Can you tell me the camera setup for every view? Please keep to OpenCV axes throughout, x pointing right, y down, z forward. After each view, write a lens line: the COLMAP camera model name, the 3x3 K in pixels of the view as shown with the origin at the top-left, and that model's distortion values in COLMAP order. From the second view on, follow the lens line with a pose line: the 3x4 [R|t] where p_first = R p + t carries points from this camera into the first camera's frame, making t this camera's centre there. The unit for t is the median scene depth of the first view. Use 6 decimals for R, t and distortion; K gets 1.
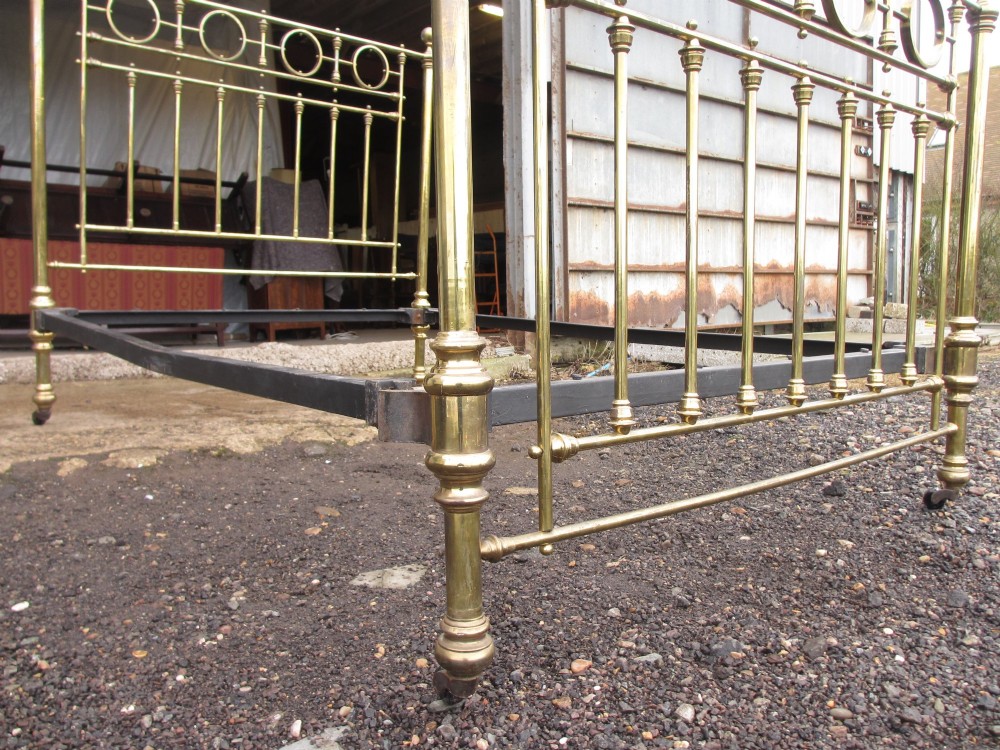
lens RADIAL K [[834.9, 0, 498.0], [0, 834.9, 369.0], [0, 0, 1]] dist [-0.061783, 0.026530]
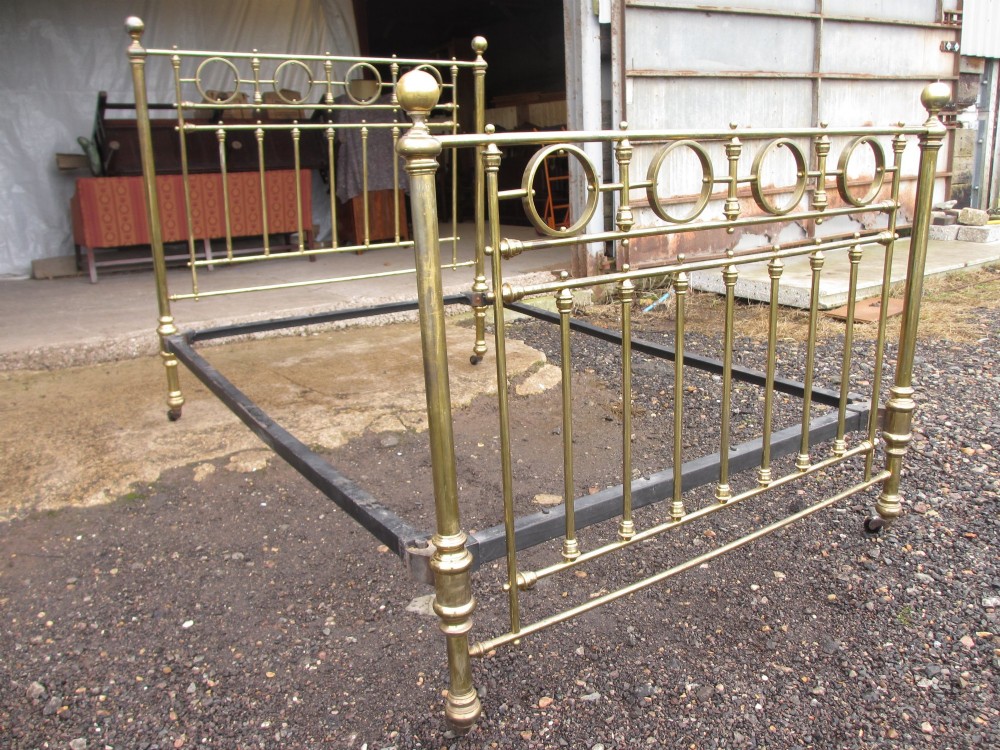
lens RADIAL K [[834.9, 0, 496.6], [0, 834.9, 373.1], [0, 0, 1]] dist [-0.061783, 0.026530]
pose [[0.993480, -0.002488, -0.113980, 0.111589], [0.023286, 0.983114, 0.181505, -0.314987], [0.111604, -0.182975, 0.976762, -0.243325]]
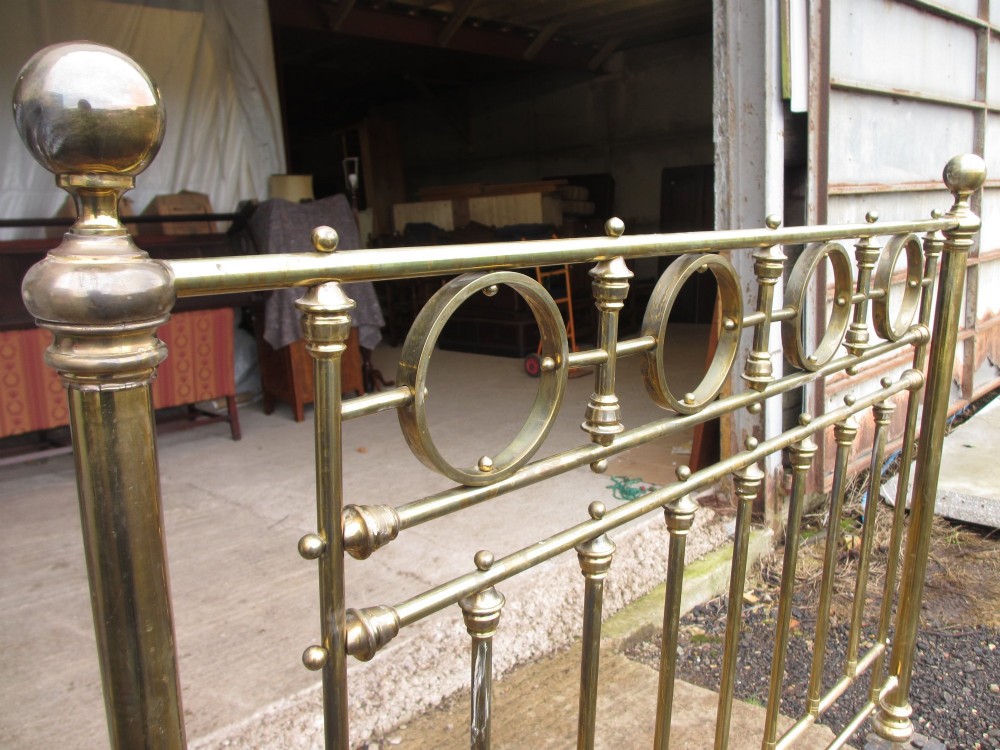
lens RADIAL K [[834.9, 0, 503.7], [0, 834.9, 380.0], [0, 0, 1]] dist [-0.061783, 0.026530]
pose [[0.995347, -0.054043, 0.079775, -0.646376], [0.044782, 0.992514, 0.113626, -0.640066], [-0.085319, -0.109525, 0.990316, 1.066178]]
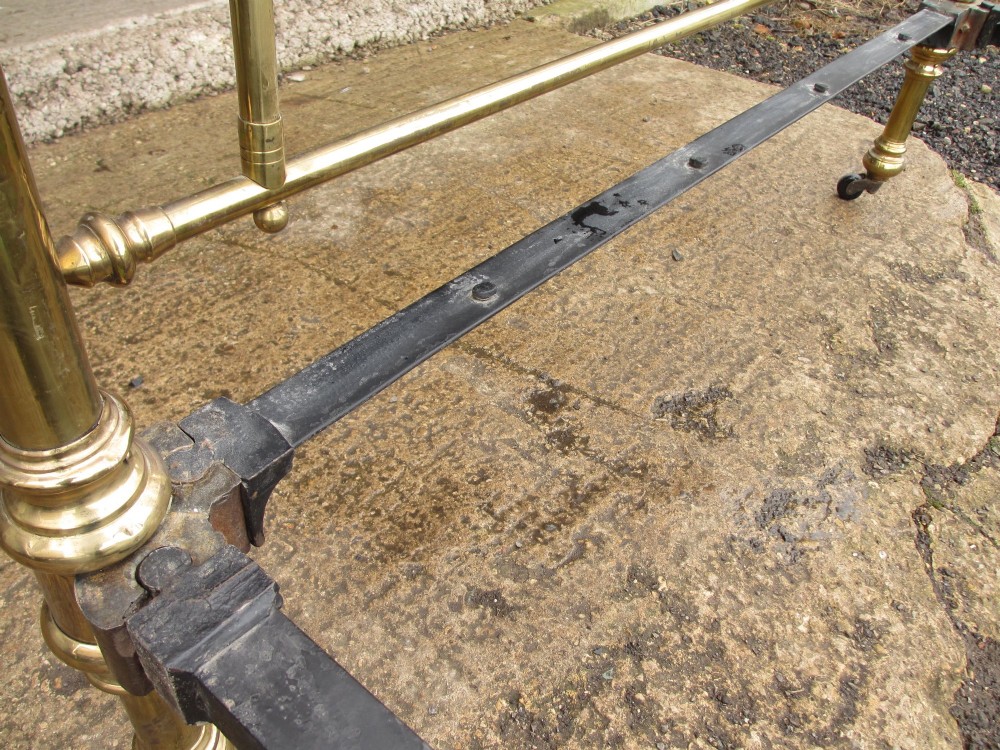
lens RADIAL K [[834.9, 0, 506.6], [0, 834.9, 386.4], [0, 0, 1]] dist [-0.061783, 0.026530]
pose [[0.982228, -0.081082, 0.169274, -0.689742], [-0.033152, 0.812748, 0.581671, -0.256324], [-0.184740, -0.576945, 0.795616, 1.201613]]
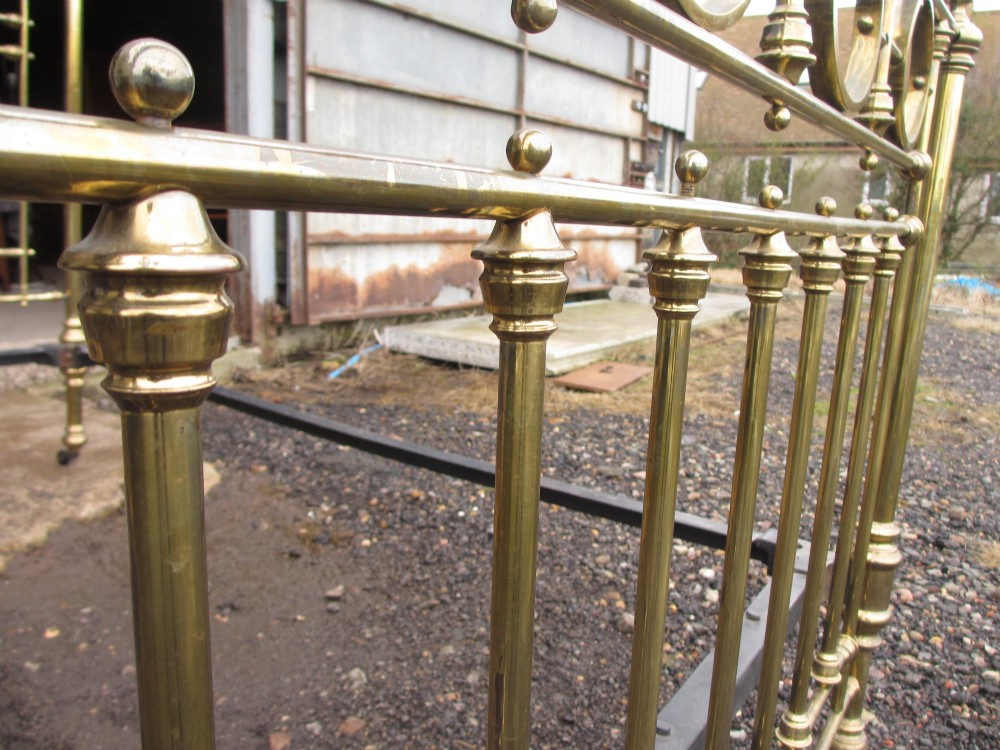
lens RADIAL K [[834.9, 0, 499.8], [0, 834.9, 375.5], [0, 0, 1]] dist [-0.061783, 0.026530]
pose [[0.958694, -0.006113, 0.284374, 0.095559], [-0.025292, 0.993976, 0.106635, -0.238267], [-0.283313, -0.109423, 0.952765, 0.475529]]
